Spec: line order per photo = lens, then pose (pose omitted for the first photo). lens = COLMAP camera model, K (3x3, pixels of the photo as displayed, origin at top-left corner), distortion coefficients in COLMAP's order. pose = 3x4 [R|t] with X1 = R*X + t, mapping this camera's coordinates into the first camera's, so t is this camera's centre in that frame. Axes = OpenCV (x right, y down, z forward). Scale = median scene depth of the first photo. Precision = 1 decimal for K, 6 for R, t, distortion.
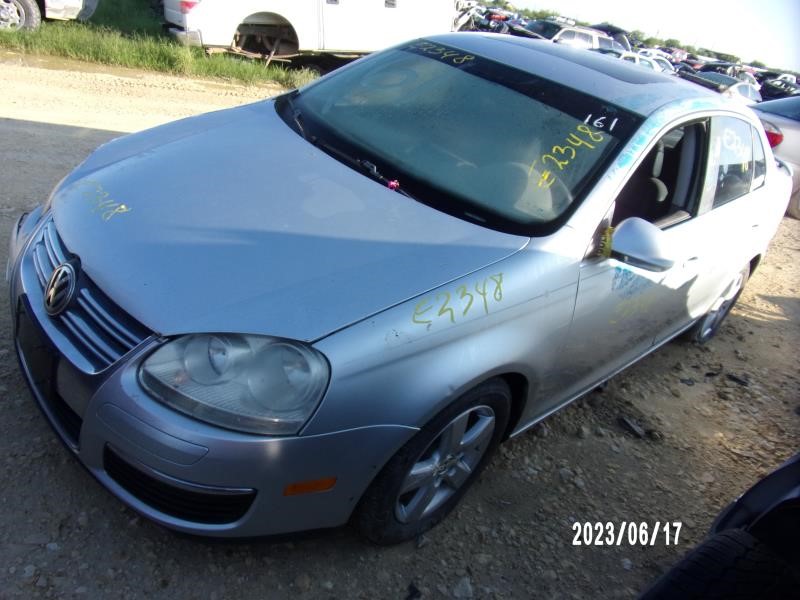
lens RADIAL K [[559.1, 0, 379.4], [0, 559.1, 301.4], [0, 0, 1]] dist [-0.055332, 0.036082]
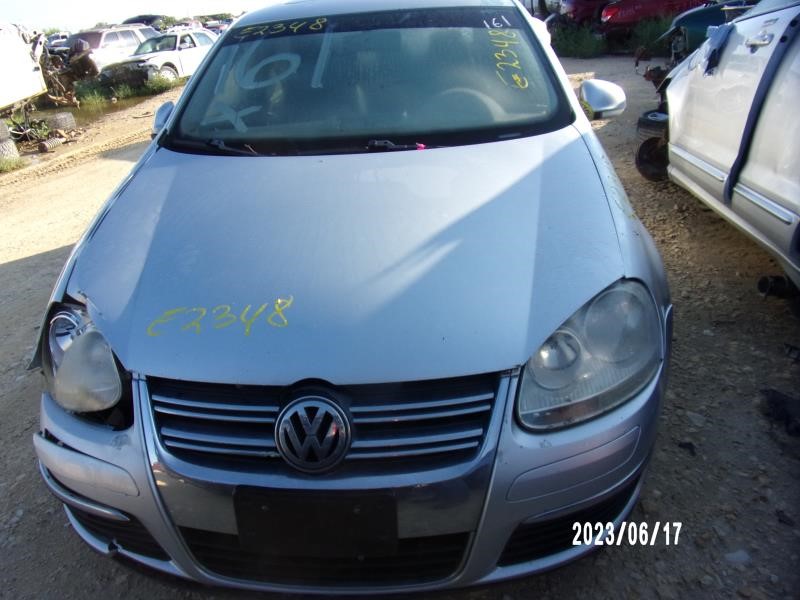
lens RADIAL K [[559.1, 0, 379.4], [0, 559.1, 301.4], [0, 0, 1]] dist [-0.055332, 0.036082]
pose [[0.701413, -0.548920, 0.454650, -0.584763], [0.541774, 0.825088, 0.160344, -0.179915], [-0.463143, 0.133850, 0.876118, 0.239521]]
